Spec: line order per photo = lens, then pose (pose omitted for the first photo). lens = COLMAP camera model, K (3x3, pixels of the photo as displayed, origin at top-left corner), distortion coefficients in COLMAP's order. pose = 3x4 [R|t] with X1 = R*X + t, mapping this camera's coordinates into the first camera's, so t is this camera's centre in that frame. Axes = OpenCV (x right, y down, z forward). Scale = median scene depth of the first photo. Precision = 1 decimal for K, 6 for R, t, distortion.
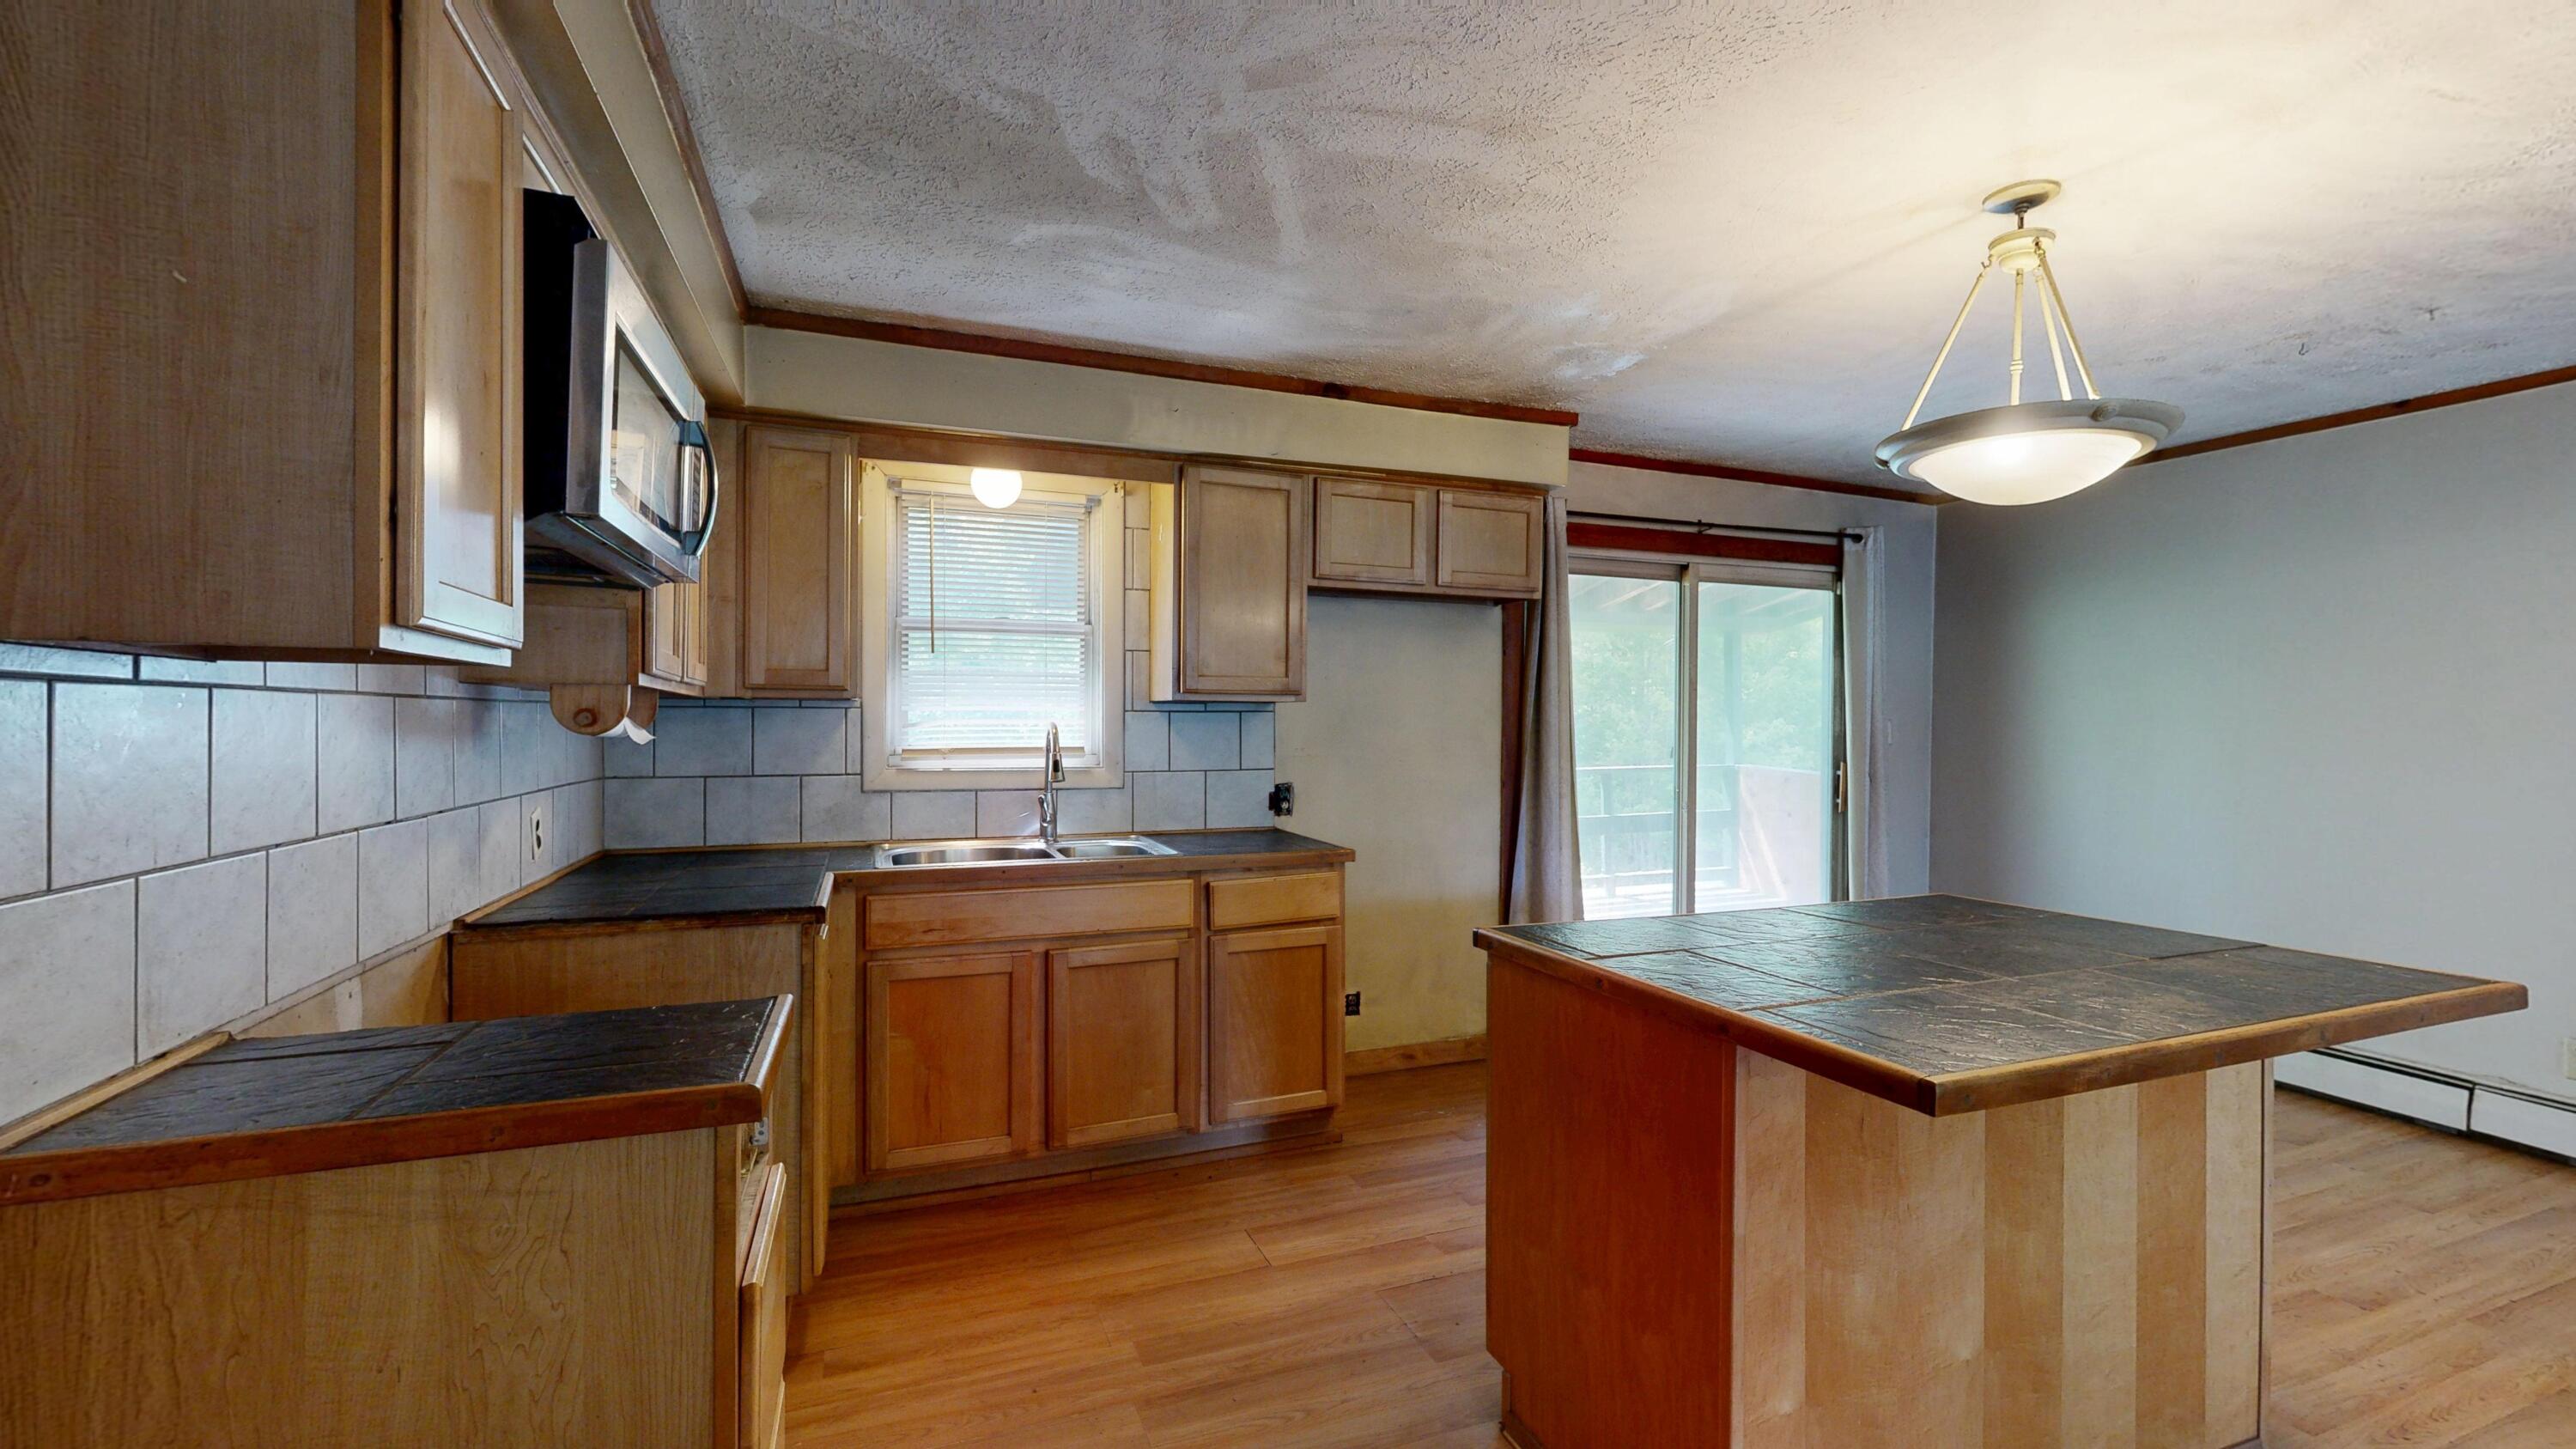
lens RADIAL K [[1073.6, 0, 1287.2], [0, 1073.6, 726.9], [0, 0, 1]] dist [0.001025, 0.000088]
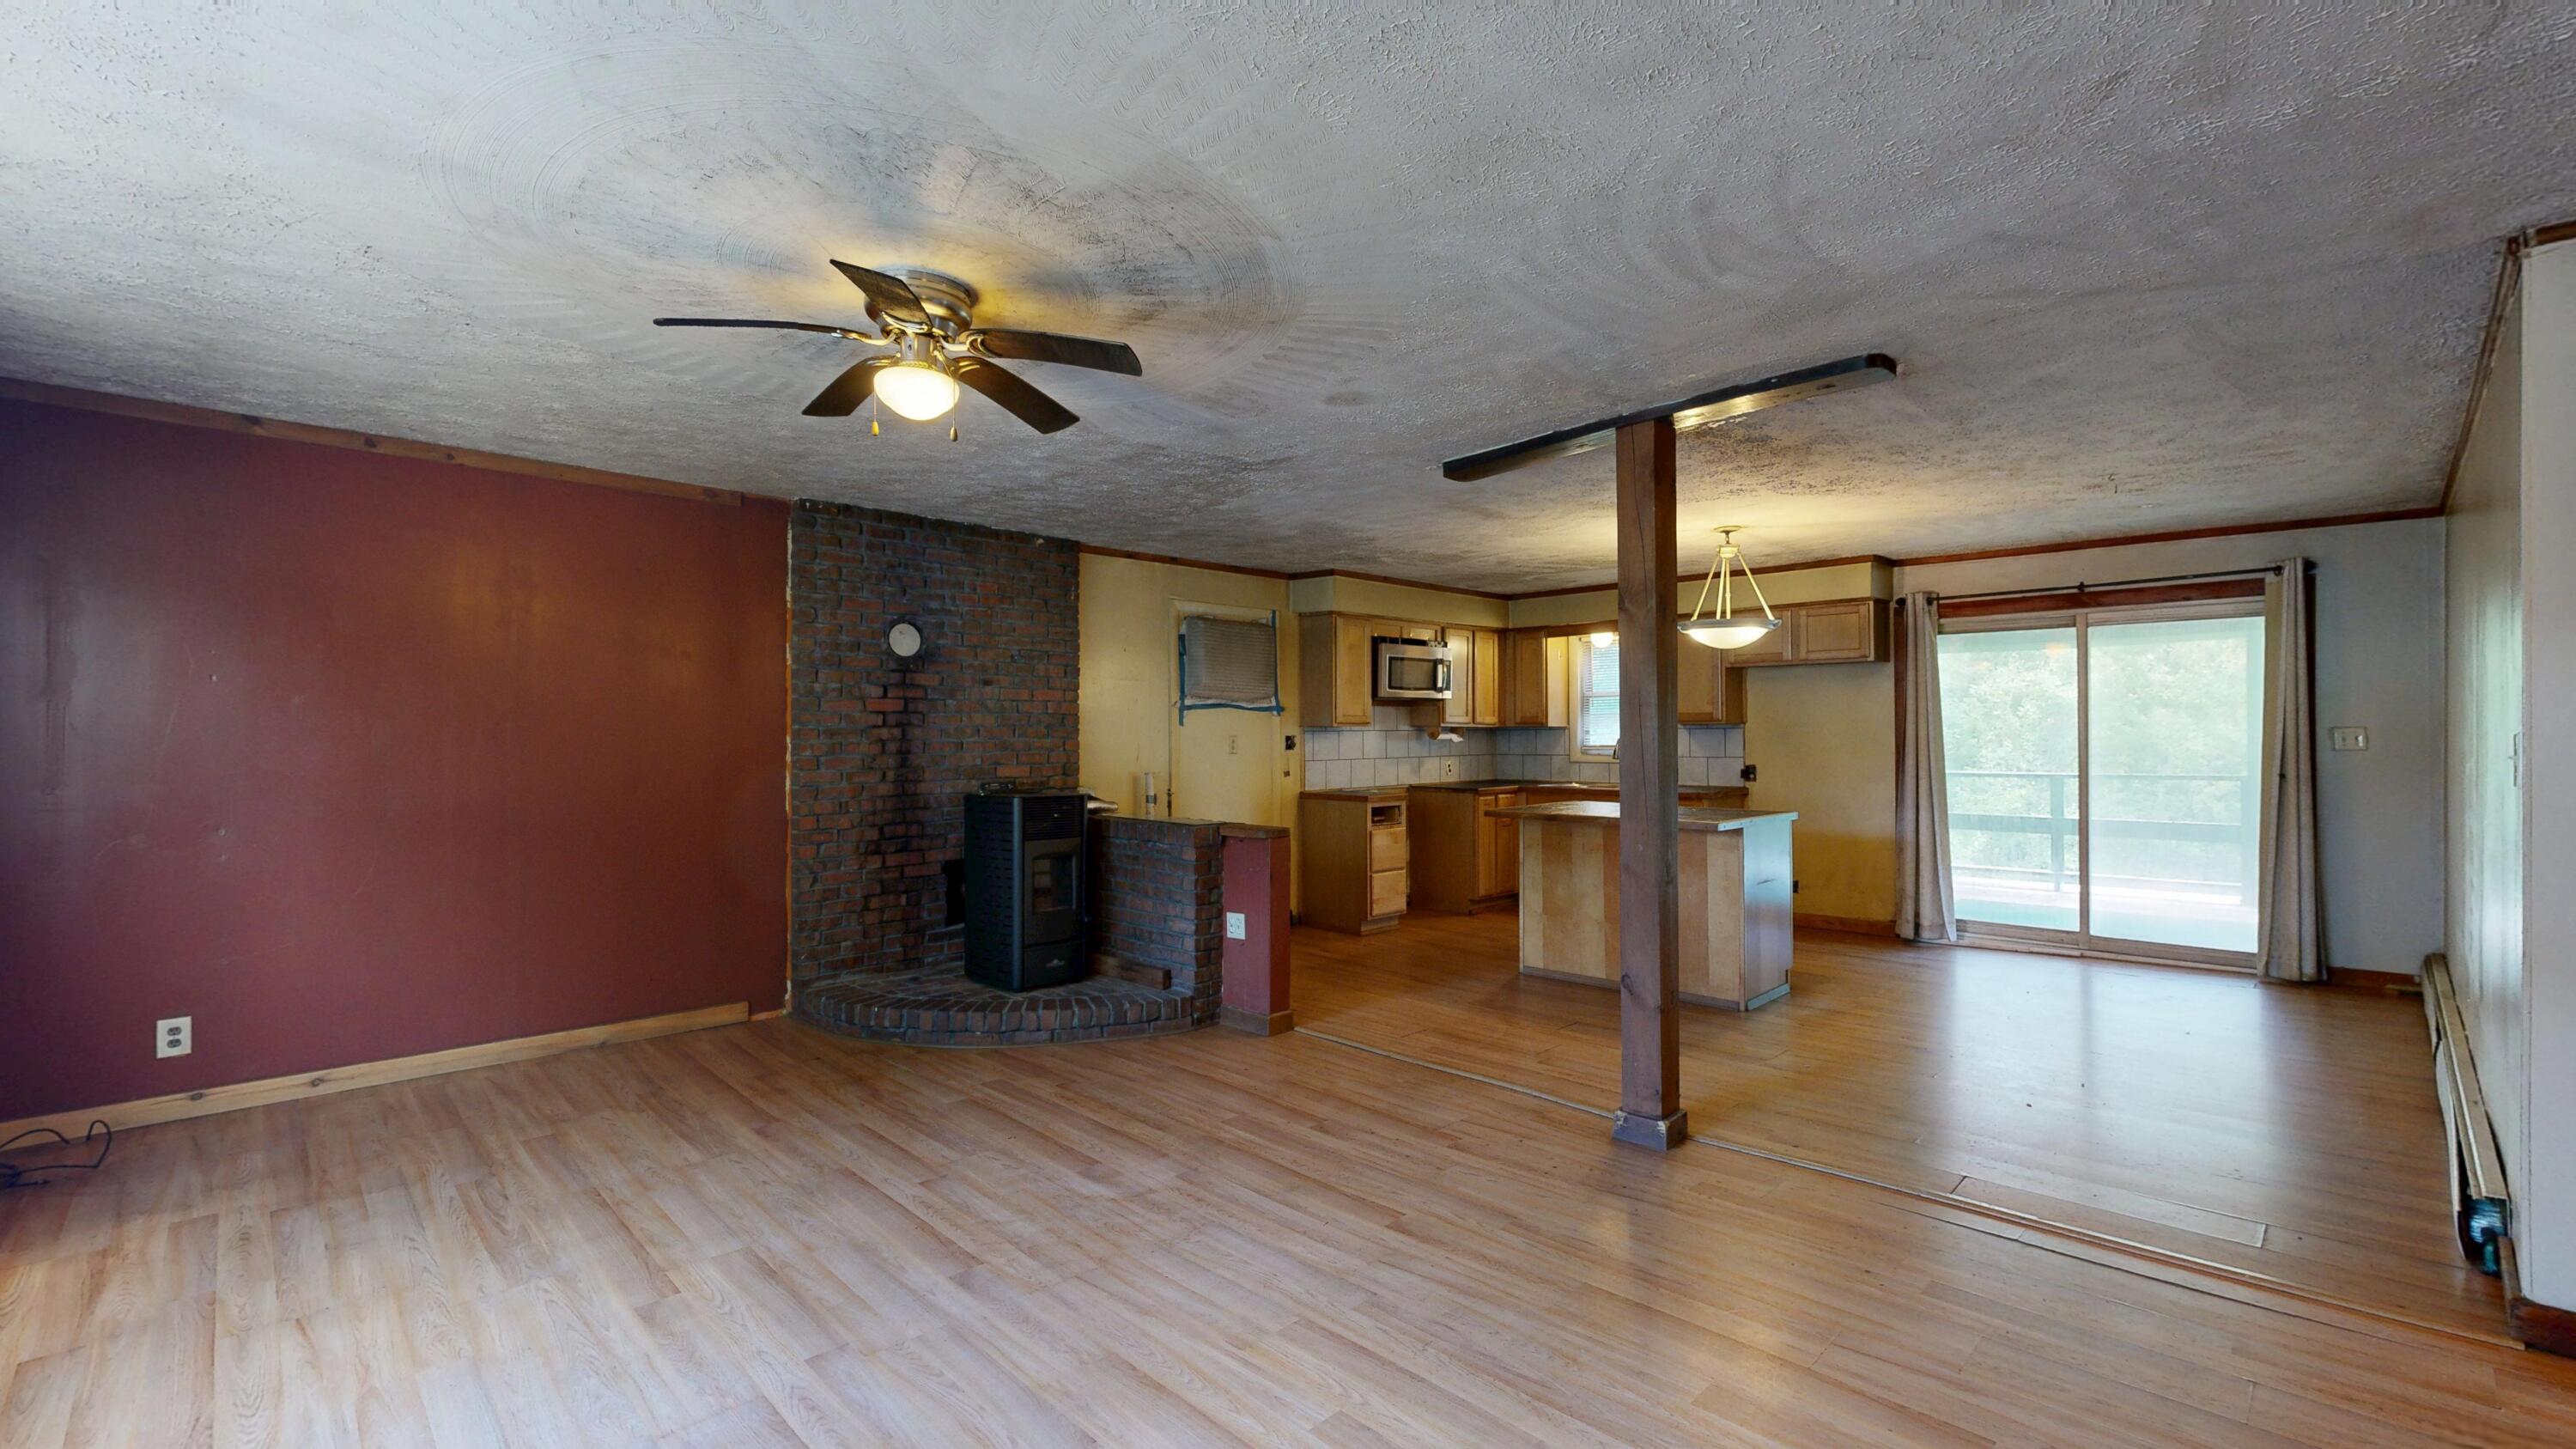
lens RADIAL K [[1073.6, 0, 1283.5], [0, 1073.6, 729.6], [0, 0, 1]] dist [0.001025, 0.000088]
pose [[0.389761, -0.008730, -0.920875, 1.745048], [0.004343, 0.999961, -0.007641, -0.000811], [0.920906, -0.001021, 0.389784, -0.643889]]
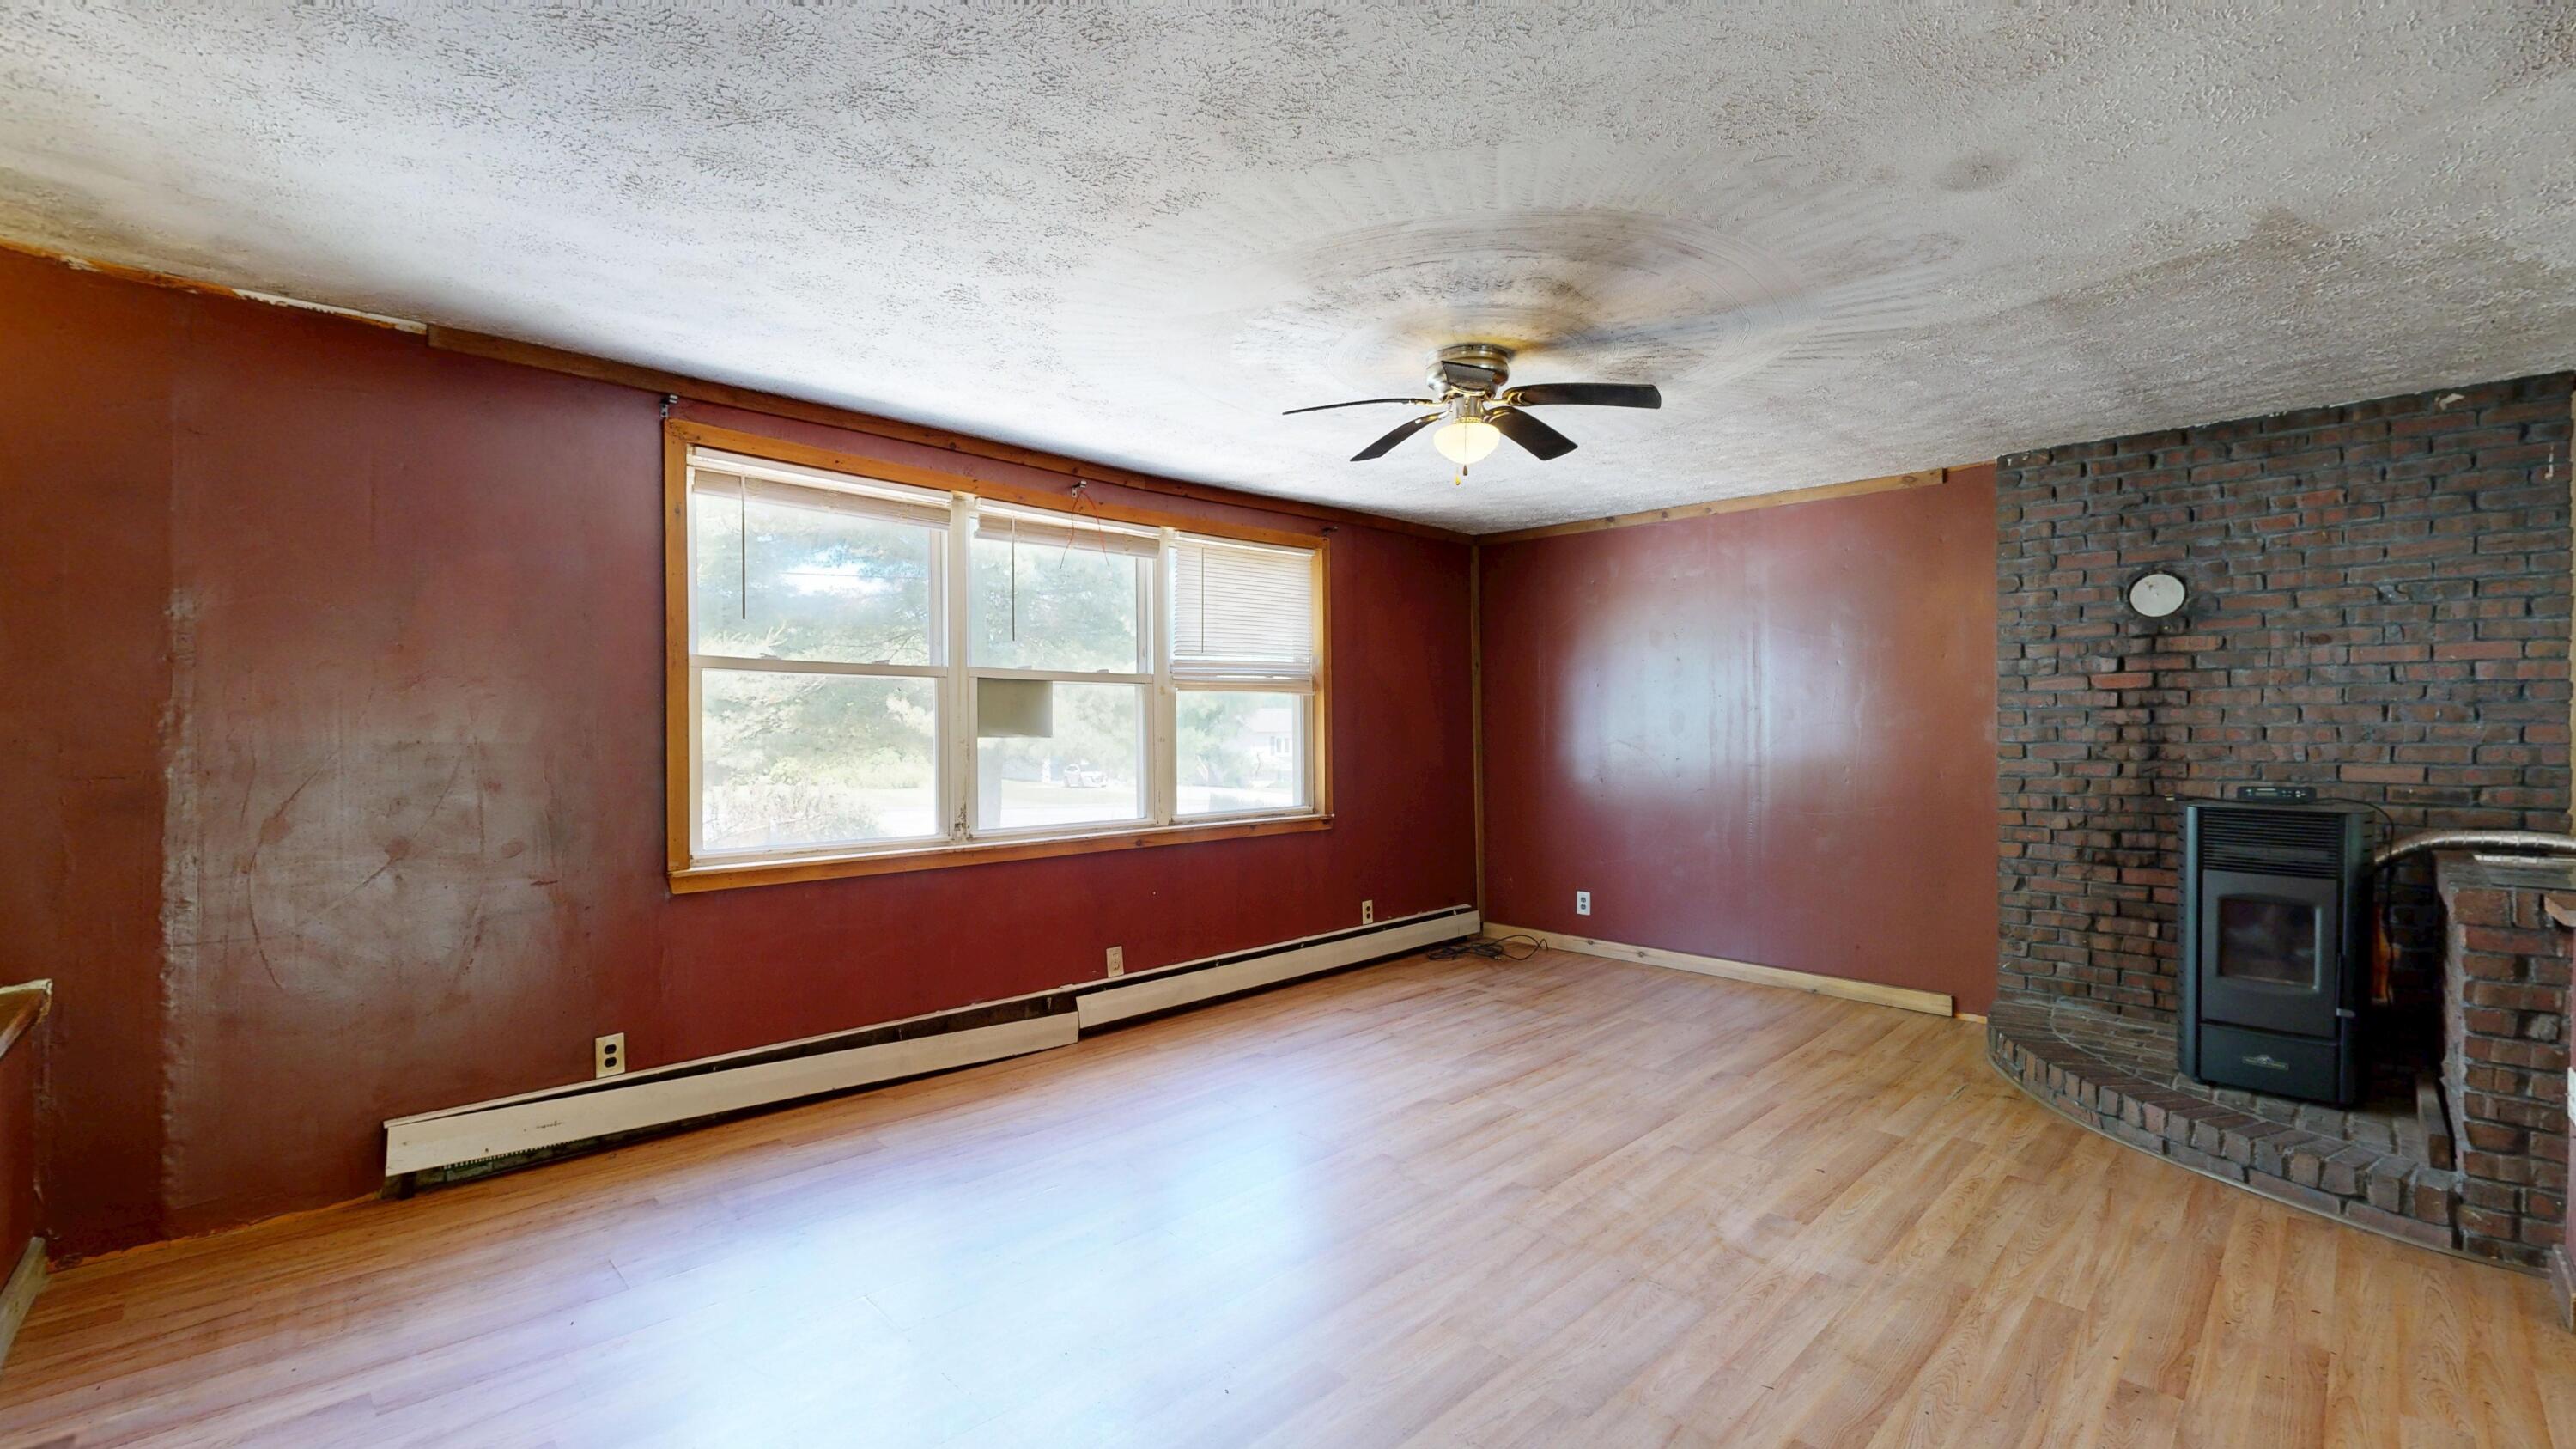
lens RADIAL K [[1073.6, 0, 1291.5], [0, 1073.6, 728.6], [0, 0, 1]] dist [0.001025, 0.000088]
pose [[-0.920309, -0.000096, -0.391193, 1.446502], [-0.000169, 1.000000, 0.000152, 0.004567], [0.391193, 0.000205, -0.920309, 0.240254]]
